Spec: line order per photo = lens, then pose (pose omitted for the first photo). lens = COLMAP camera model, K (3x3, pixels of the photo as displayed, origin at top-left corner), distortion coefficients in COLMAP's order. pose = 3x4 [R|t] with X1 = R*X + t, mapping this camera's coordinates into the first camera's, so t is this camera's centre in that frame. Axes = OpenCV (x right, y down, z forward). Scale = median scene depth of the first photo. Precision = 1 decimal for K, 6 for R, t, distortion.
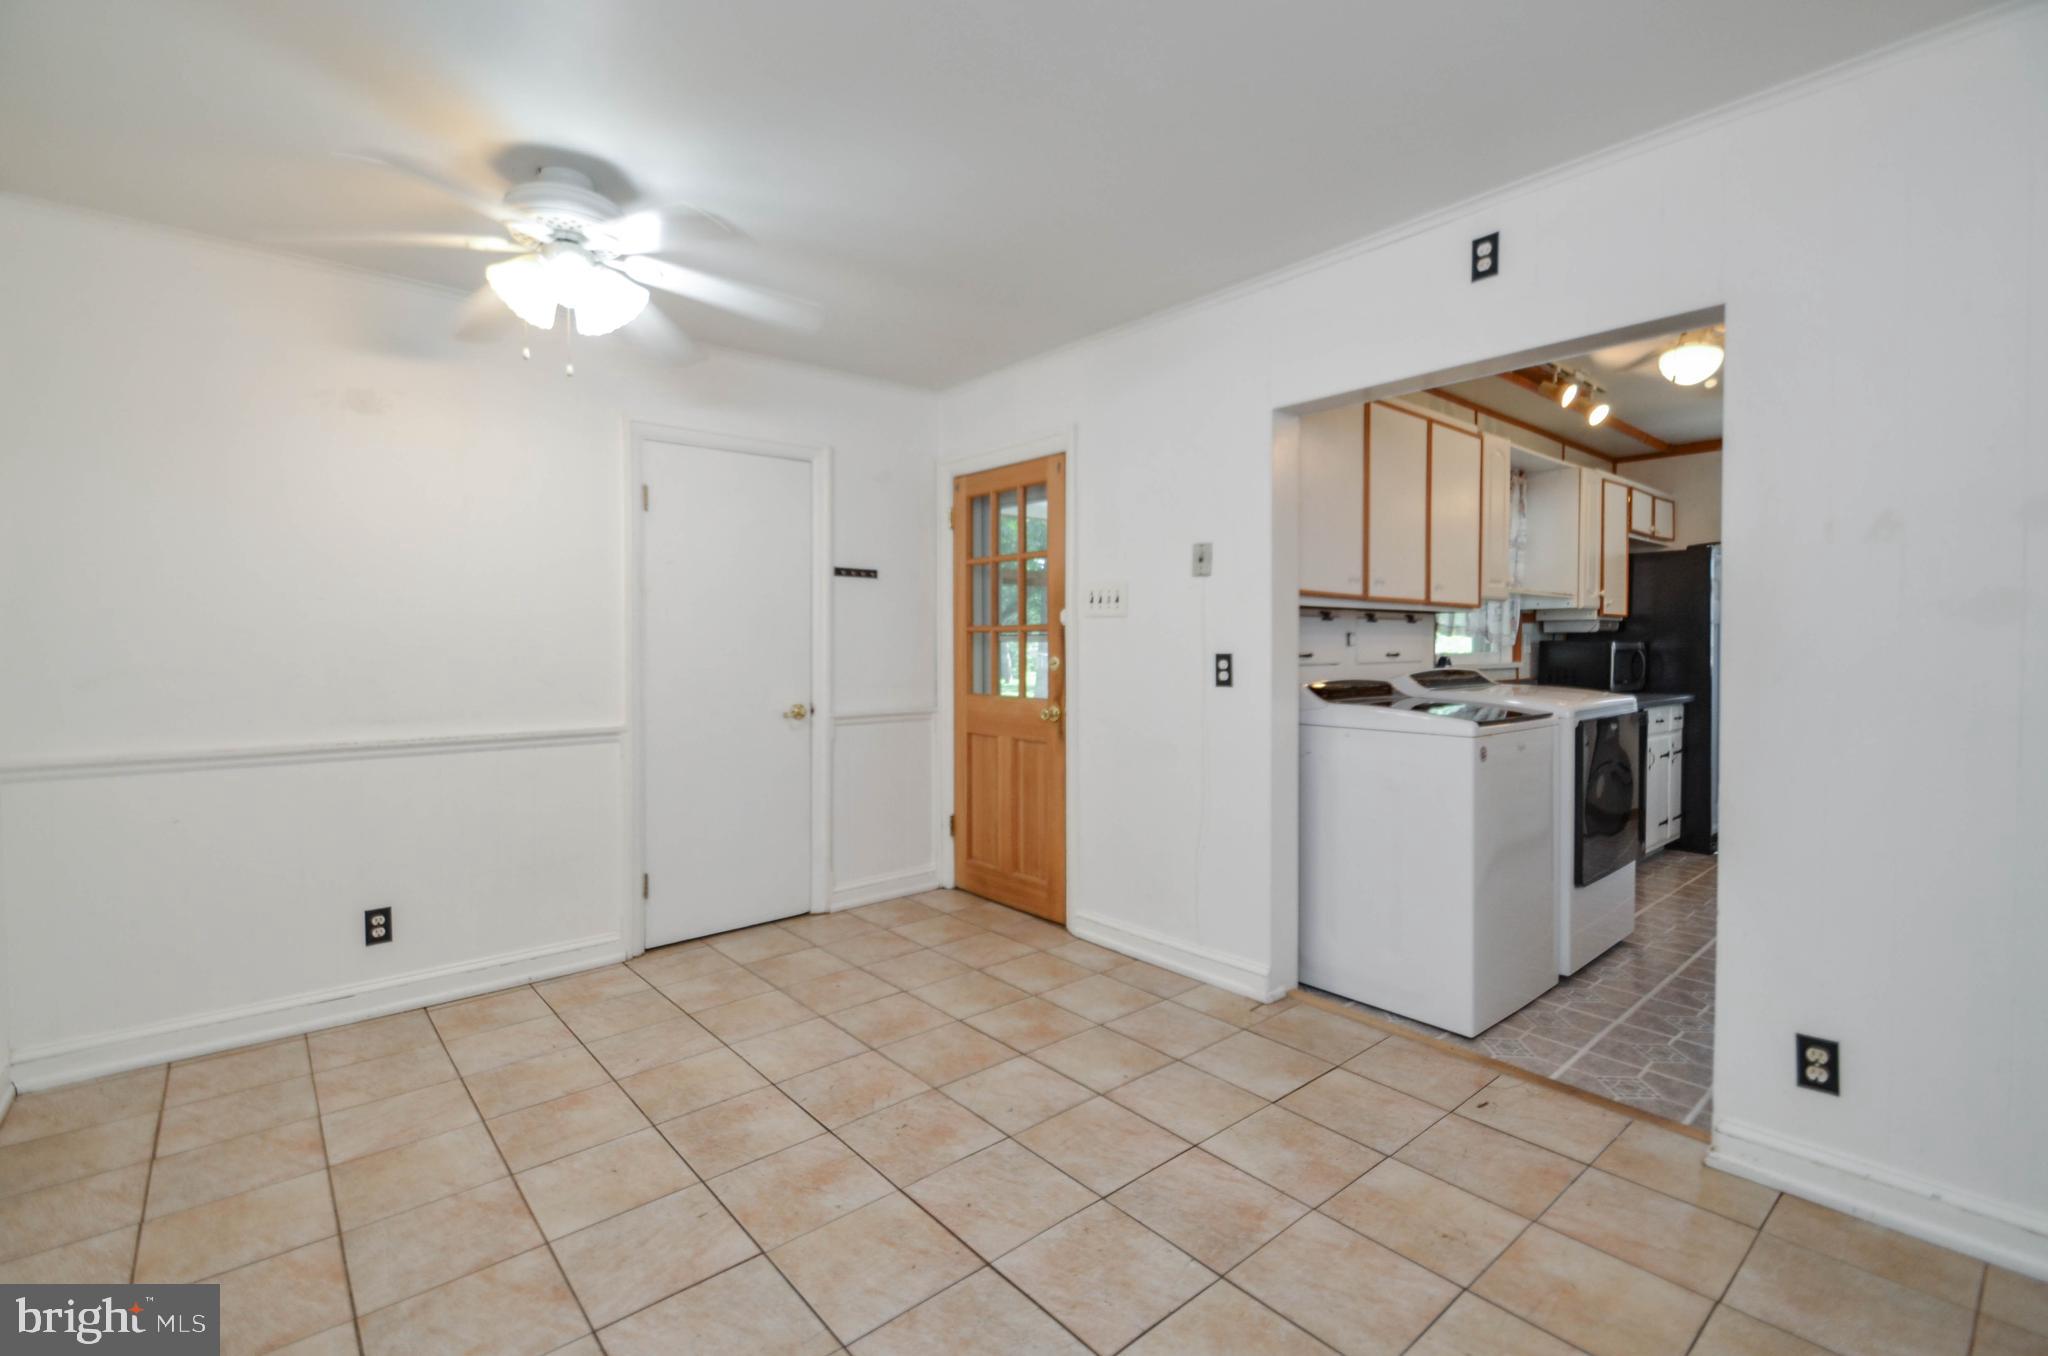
lens RADIAL K [[890.7, 0, 994.3], [0, 890.7, 658.2], [0, 0, 1]] dist [0.033352, -0.019867]
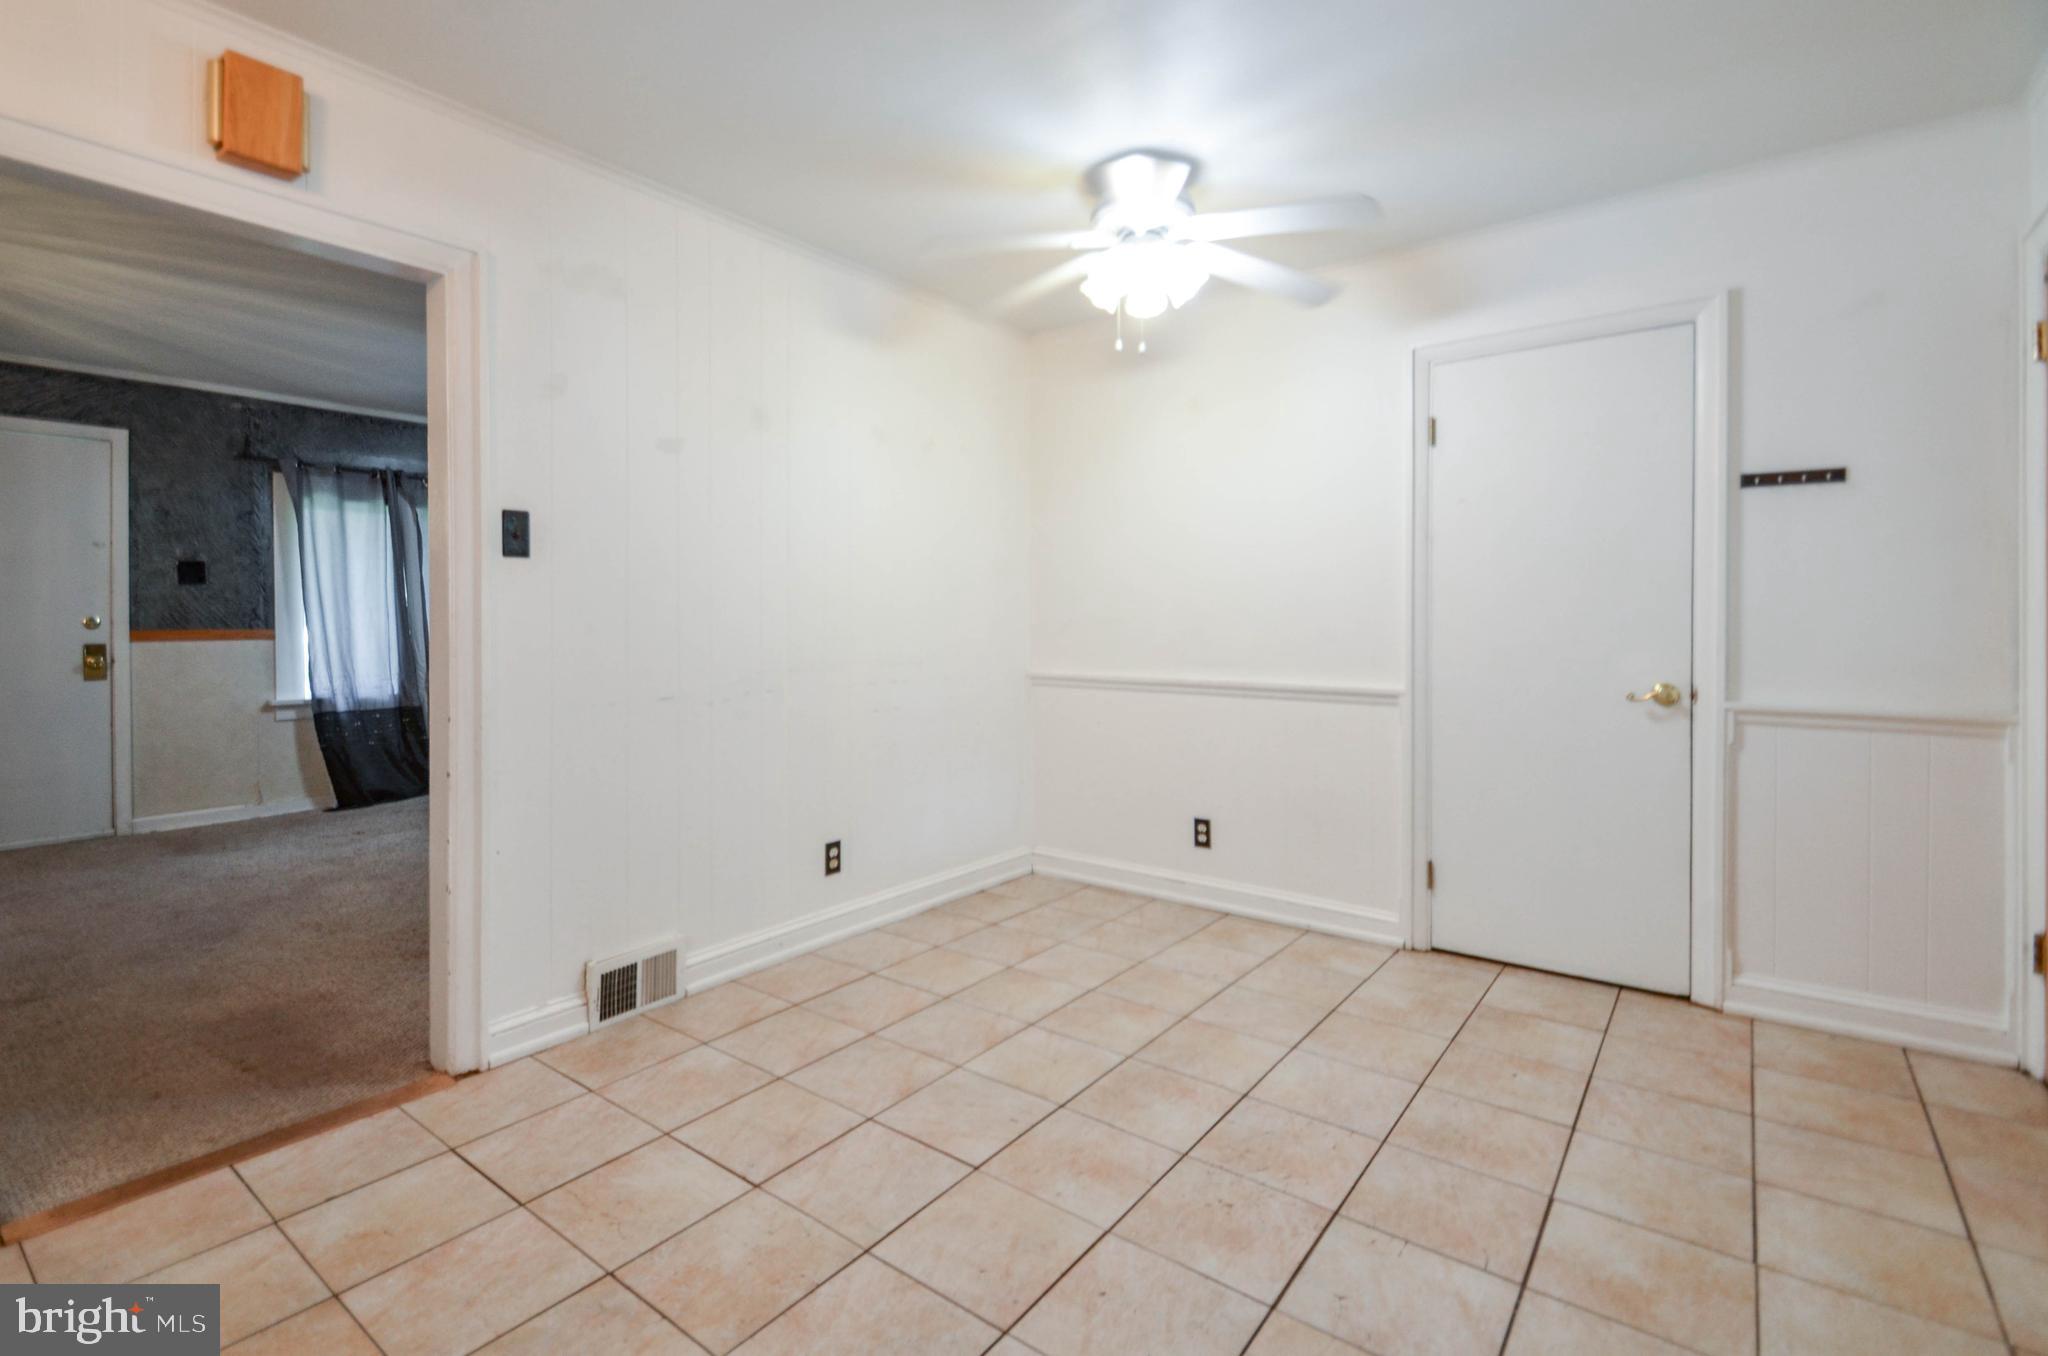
lens RADIAL K [[925.6, 0, 1020.5], [0, 925.6, 624.2], [0, 0, 1]] dist [0.026912, -0.017436]
pose [[0.228987, 0.008050, -0.973396, 0.459480], [-0.014820, 0.999879, 0.004783, 0.011797], [0.973317, 0.013330, 0.229078, 0.452204]]
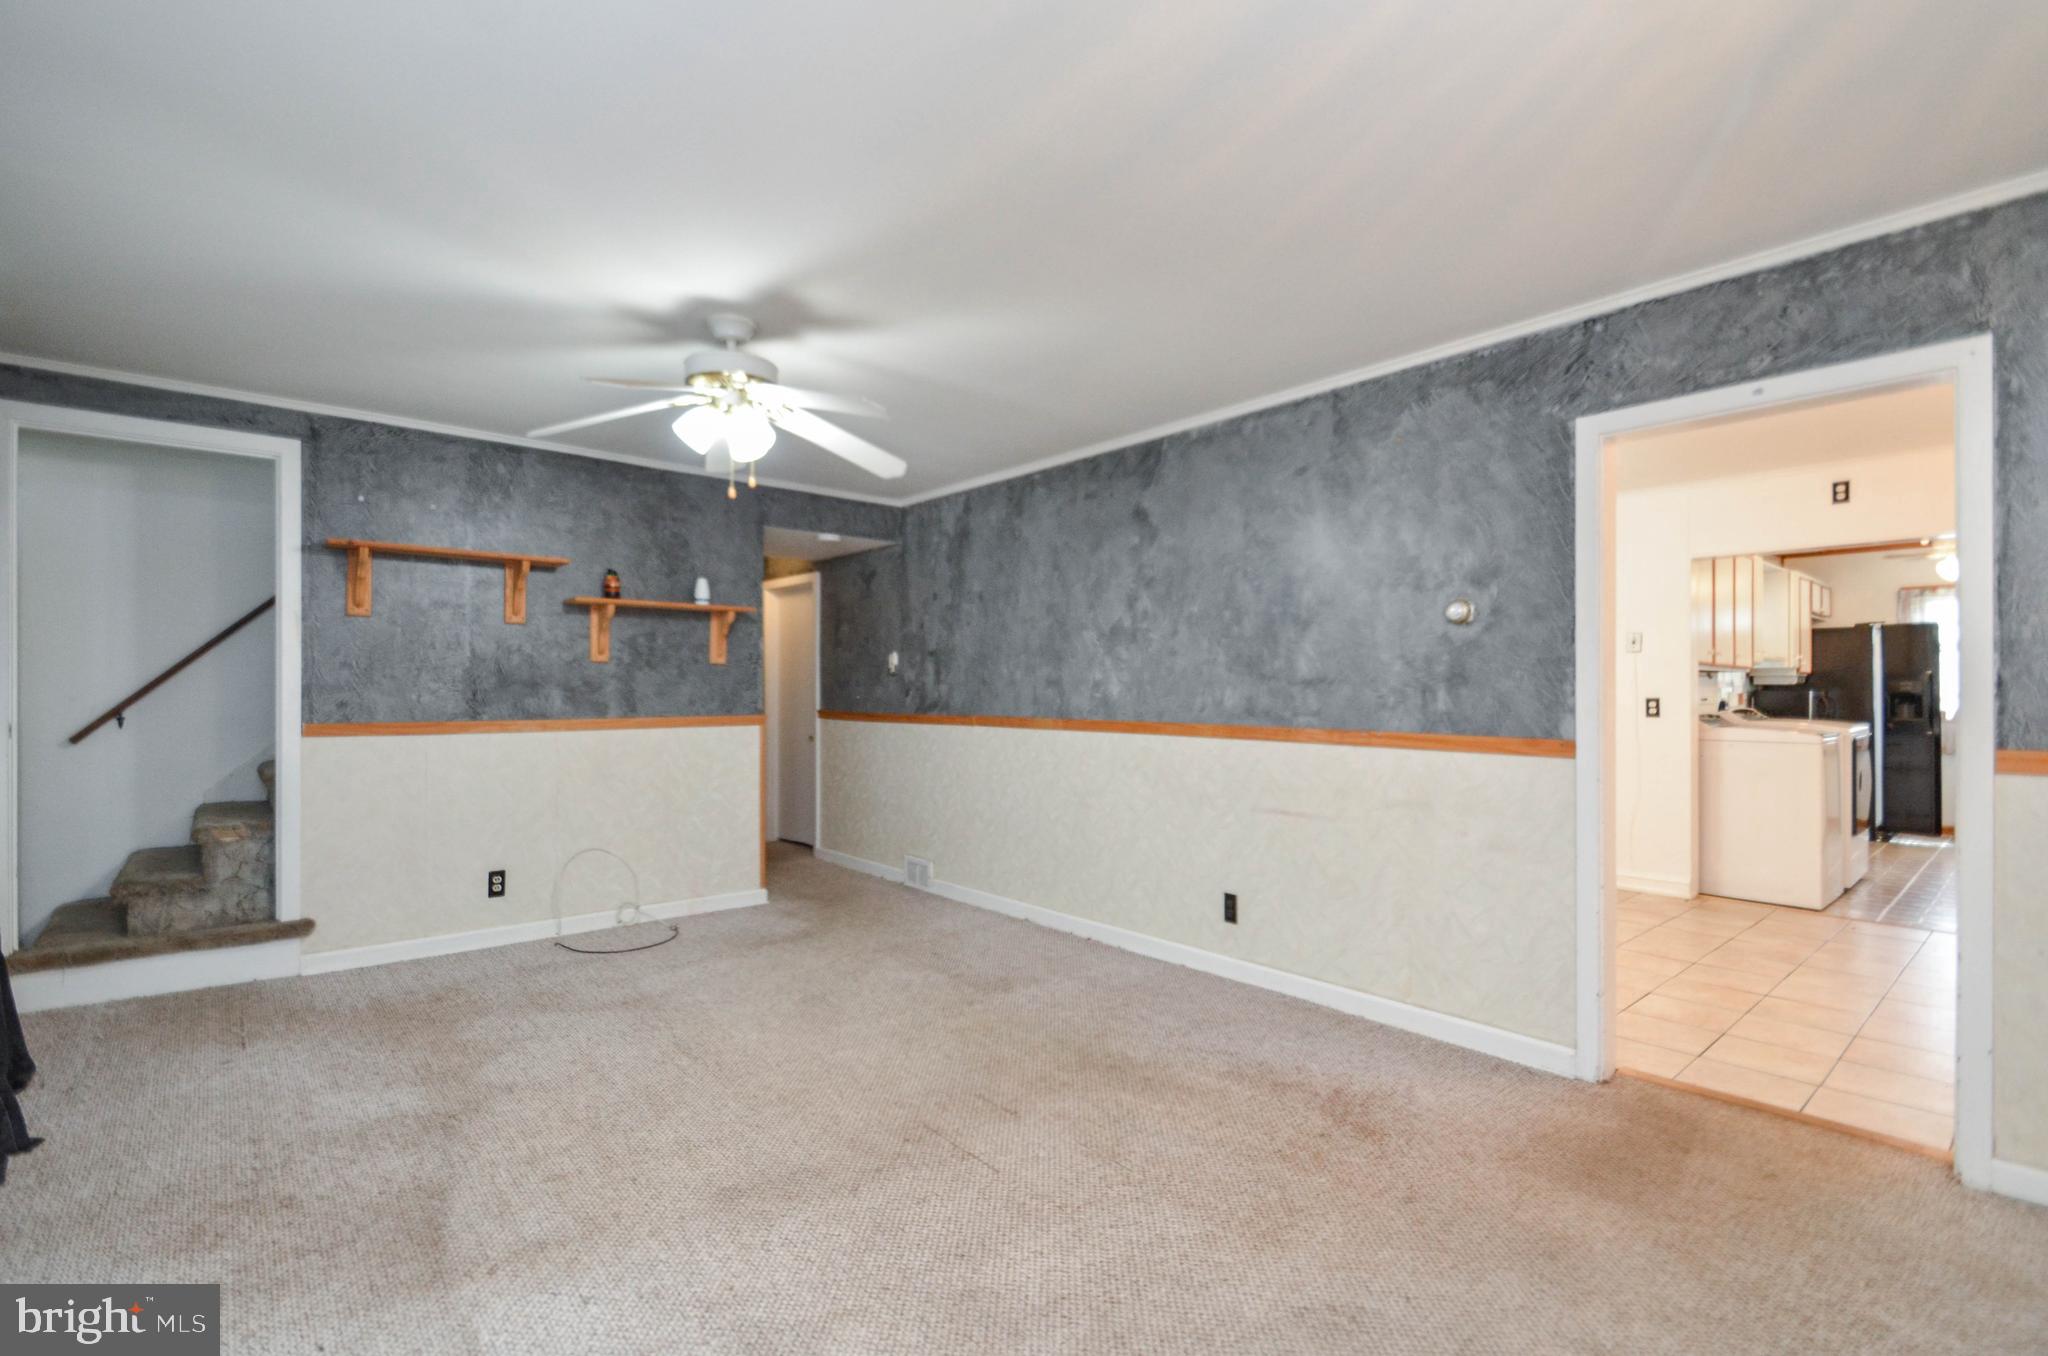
lens RADIAL K [[915.6, 0, 1015.5], [0, 915.6, 701.3], [0, 0, 1]] dist [0.034486, -0.017256]
pose [[0.999718, -0.003120, 0.023540, -1.004219], [0.003361, 0.999942, -0.010186, 0.015162], [-0.023507, 0.010262, 0.999671, -0.750205]]
